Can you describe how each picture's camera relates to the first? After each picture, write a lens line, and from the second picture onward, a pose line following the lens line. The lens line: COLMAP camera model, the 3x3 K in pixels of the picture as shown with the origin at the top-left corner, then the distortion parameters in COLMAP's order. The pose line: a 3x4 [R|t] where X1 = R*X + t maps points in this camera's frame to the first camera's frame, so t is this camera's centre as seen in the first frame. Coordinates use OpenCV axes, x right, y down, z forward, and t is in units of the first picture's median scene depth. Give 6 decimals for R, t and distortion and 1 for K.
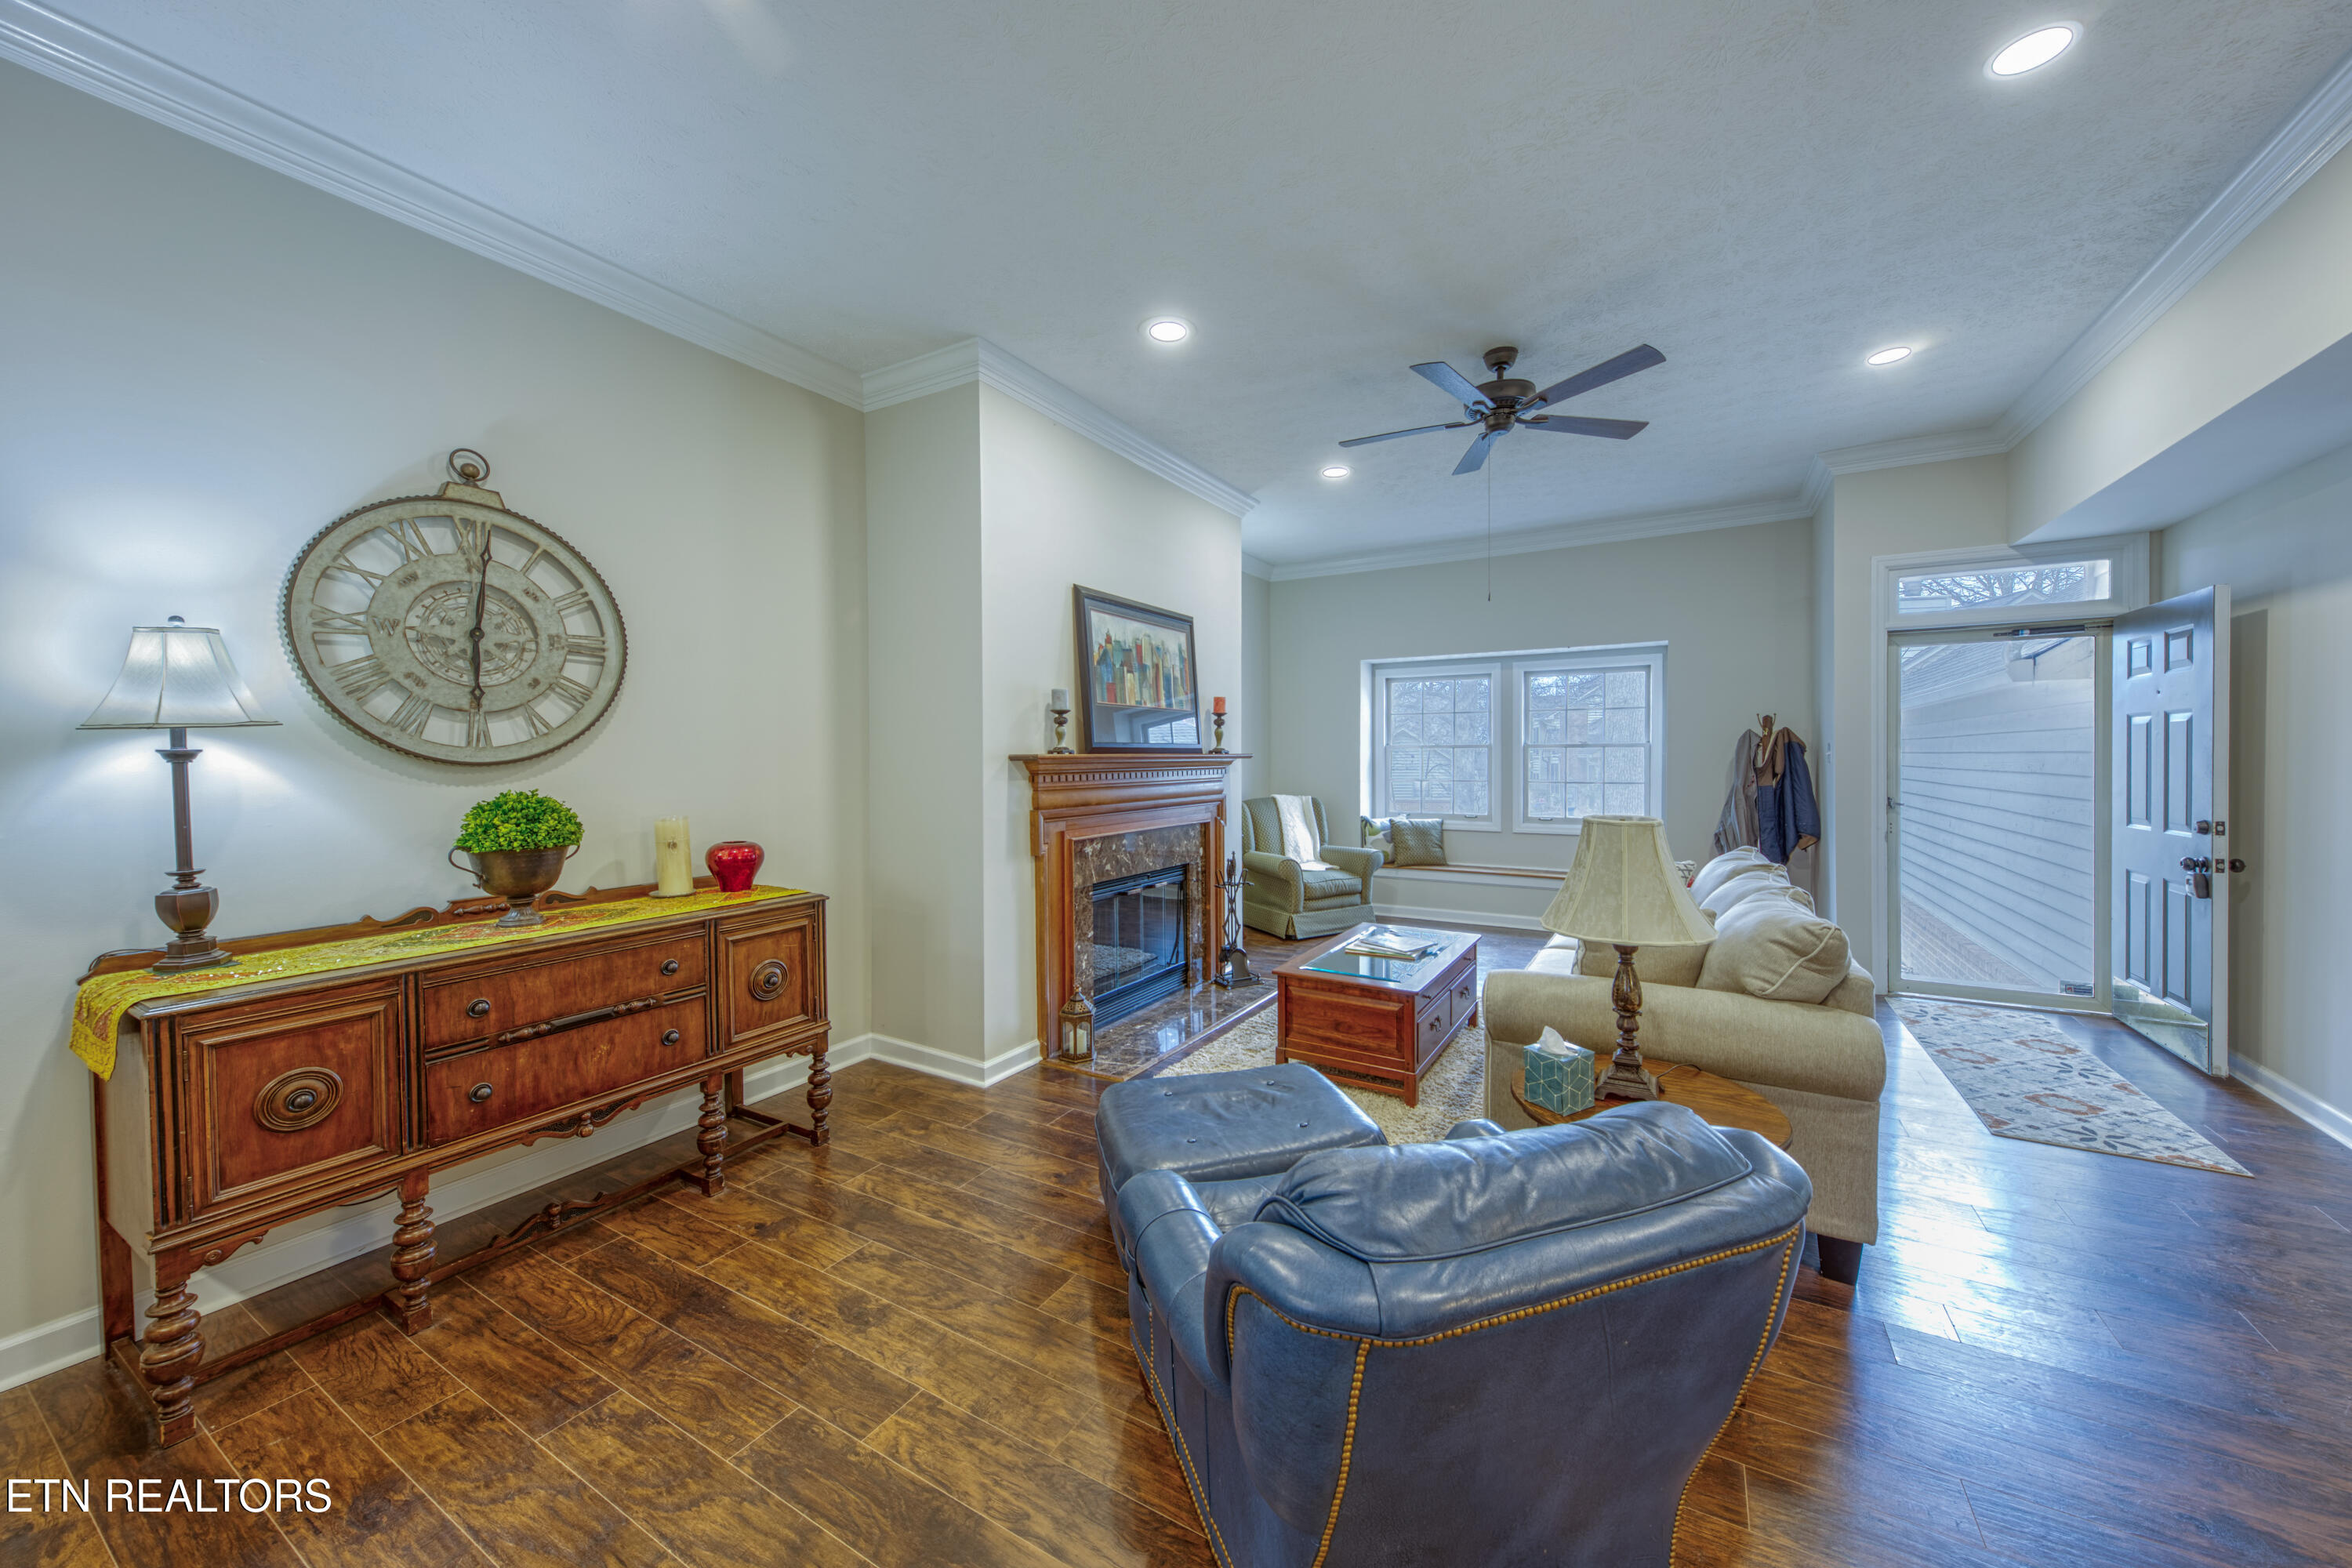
lens RADIAL K [[848.9, 0, 1189.8], [0, 848.9, 766.7], [0, 0, 1]] dist [0.006616, -0.000255]
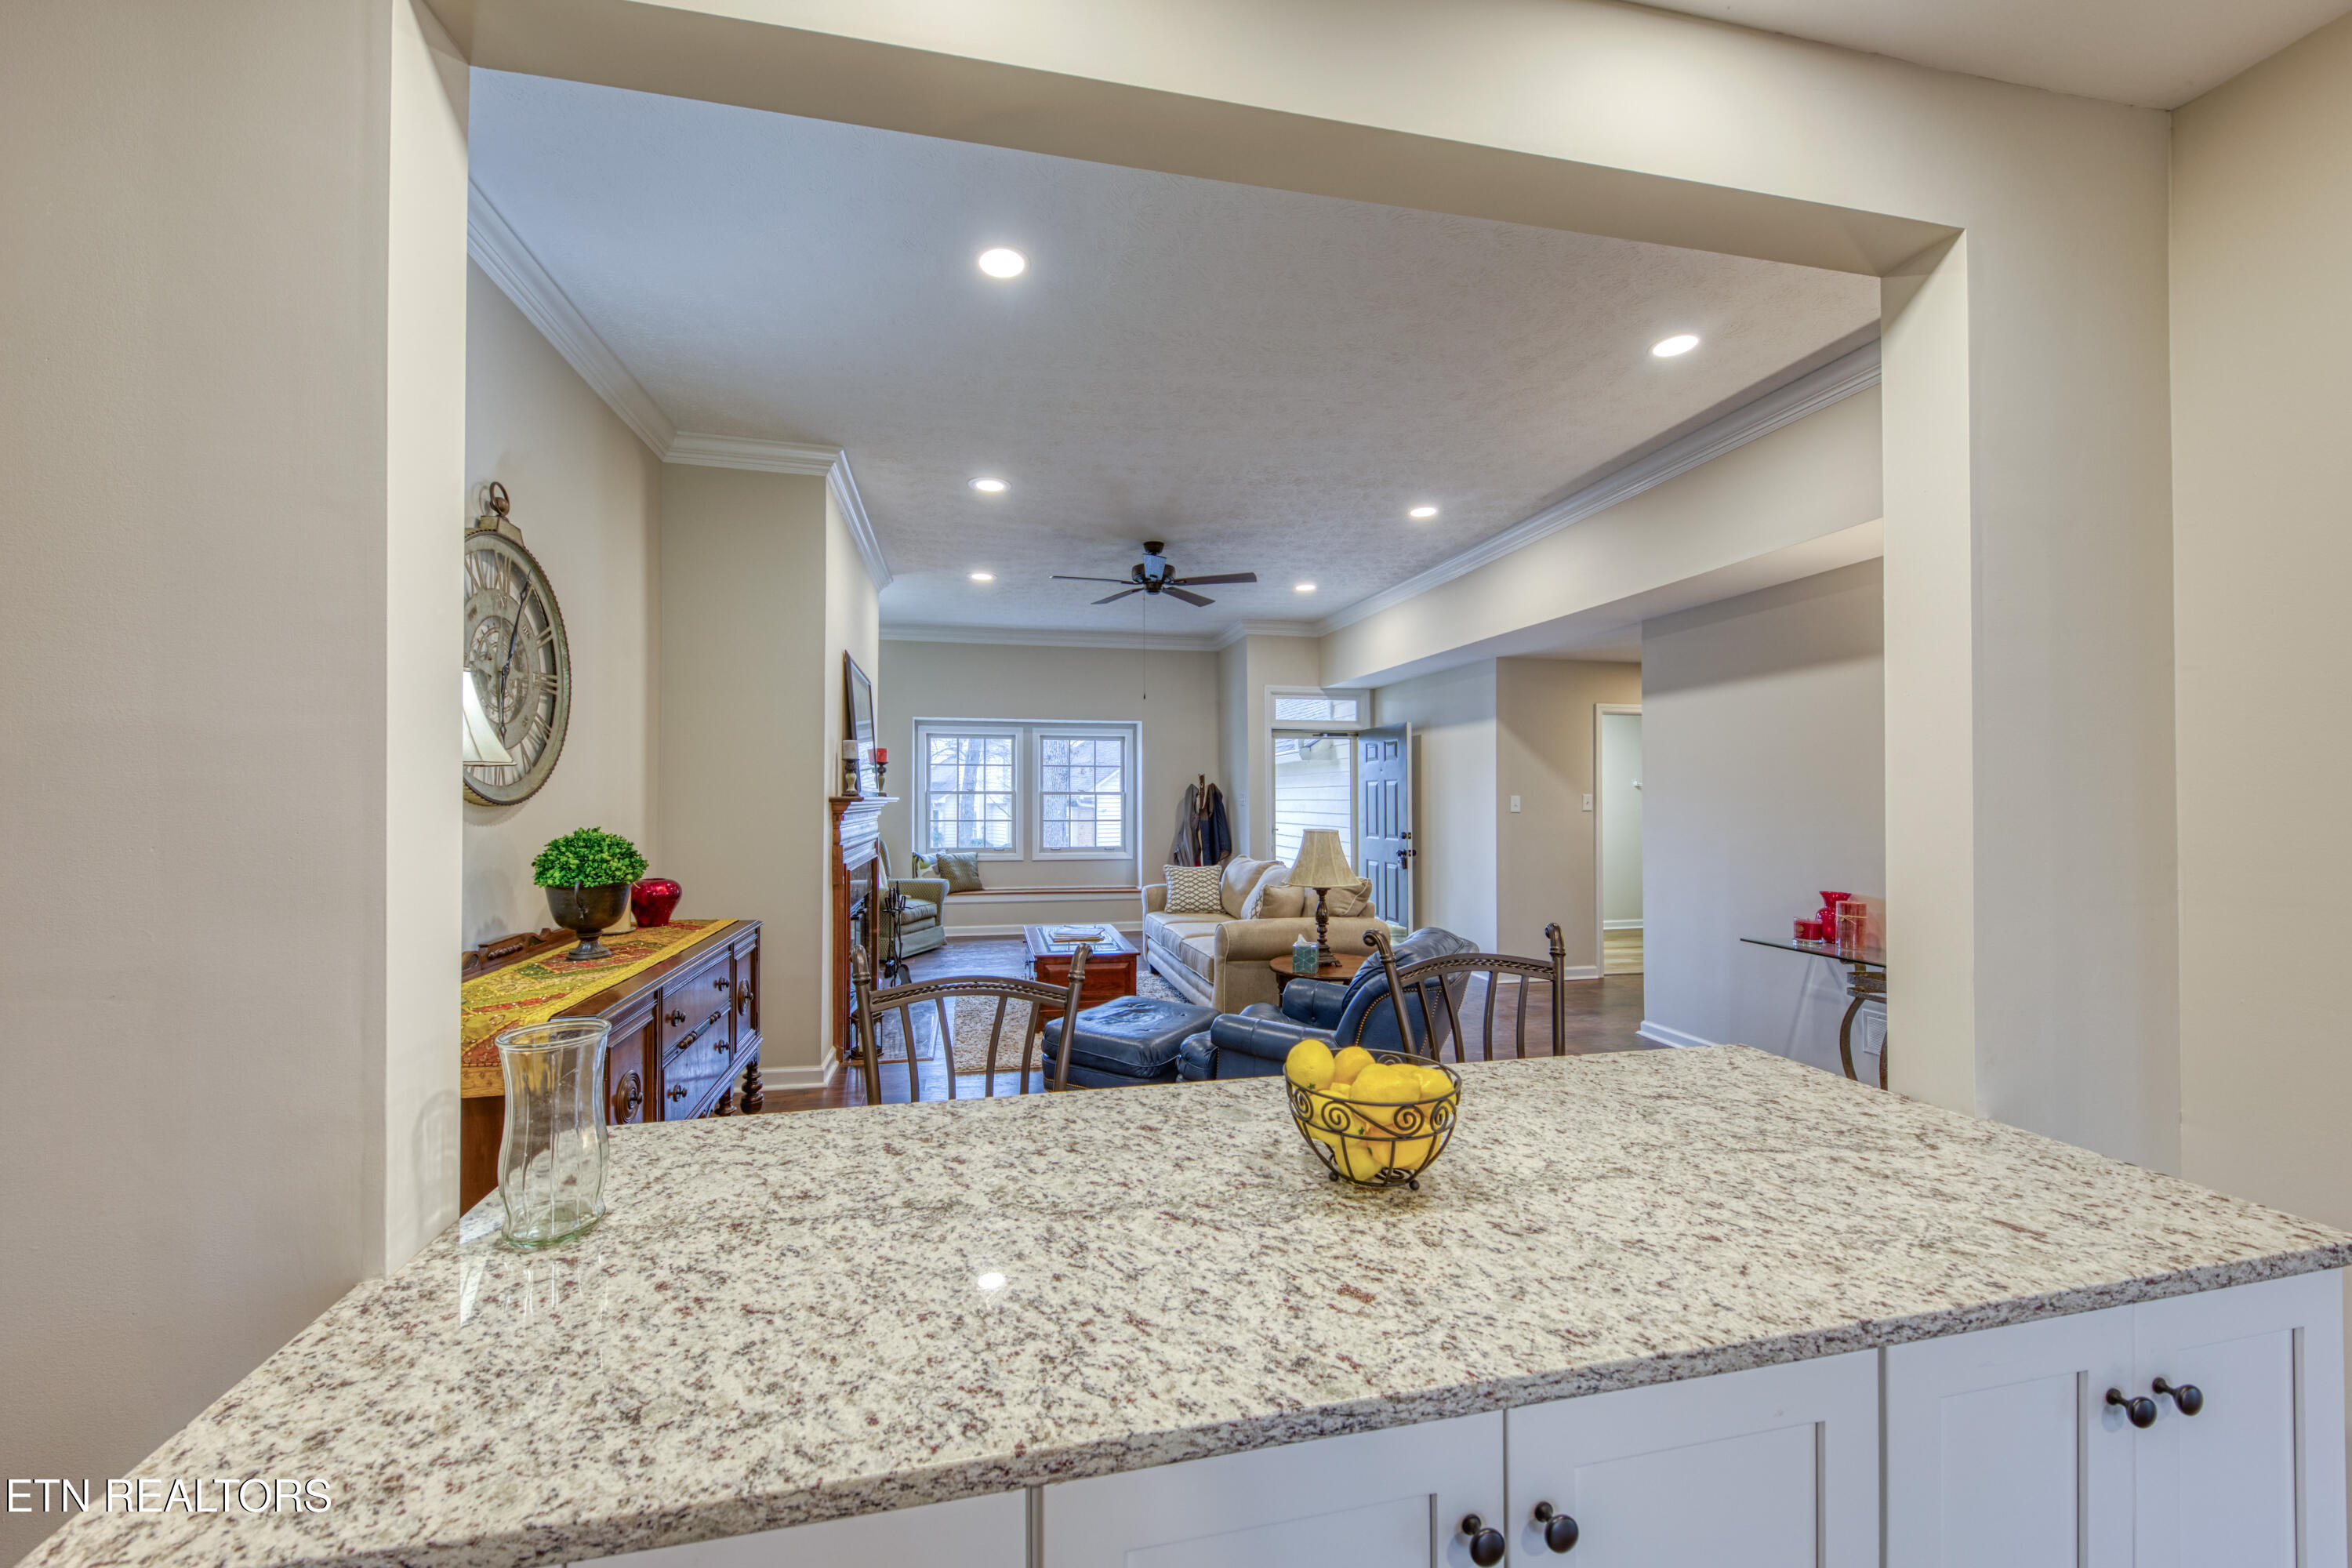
lens RADIAL K [[848.9, 0, 1160.6], [0, 848.9, 794.0], [0, 0, 1]] dist [0.006616, -0.000255]
pose [[0.741726, 0.009902, 0.670630, -0.520233], [0.003973, 0.999809, -0.019157, 0.004177], [-0.670691, 0.016874, 0.741545, -0.125014]]
